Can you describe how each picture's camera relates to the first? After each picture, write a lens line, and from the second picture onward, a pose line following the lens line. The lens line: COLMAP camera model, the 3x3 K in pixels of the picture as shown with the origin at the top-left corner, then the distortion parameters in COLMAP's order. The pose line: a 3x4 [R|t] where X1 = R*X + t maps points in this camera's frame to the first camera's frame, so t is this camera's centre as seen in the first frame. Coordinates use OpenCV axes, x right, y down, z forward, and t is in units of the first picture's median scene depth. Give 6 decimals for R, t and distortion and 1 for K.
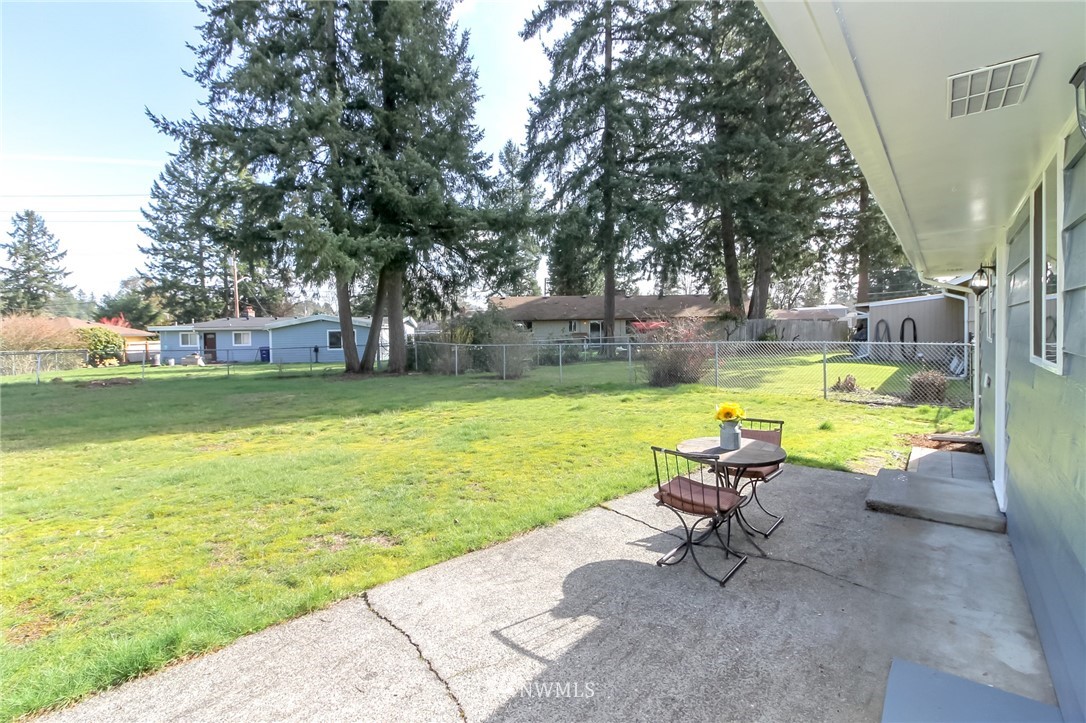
lens RADIAL K [[502.9, 0, 538.1], [0, 502.9, 355.9], [0, 0, 1]] dist [0.013976, -0.008247]
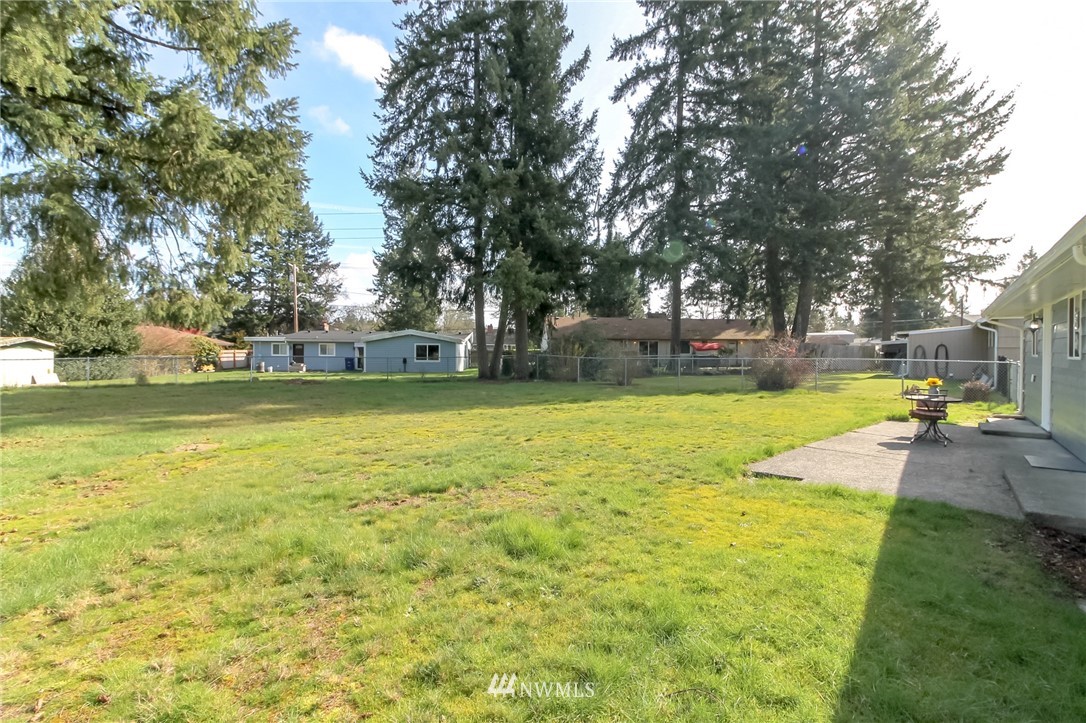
lens RADIAL K [[502.9, 0, 541.2], [0, 502.9, 364.6], [0, 0, 1]] dist [0.013976, -0.008247]
pose [[0.999748, 0.022285, 0.002845, -0.182476], [-0.022226, 0.999567, -0.019288, 0.015020], [-0.003273, 0.019220, 0.999810, -0.168353]]
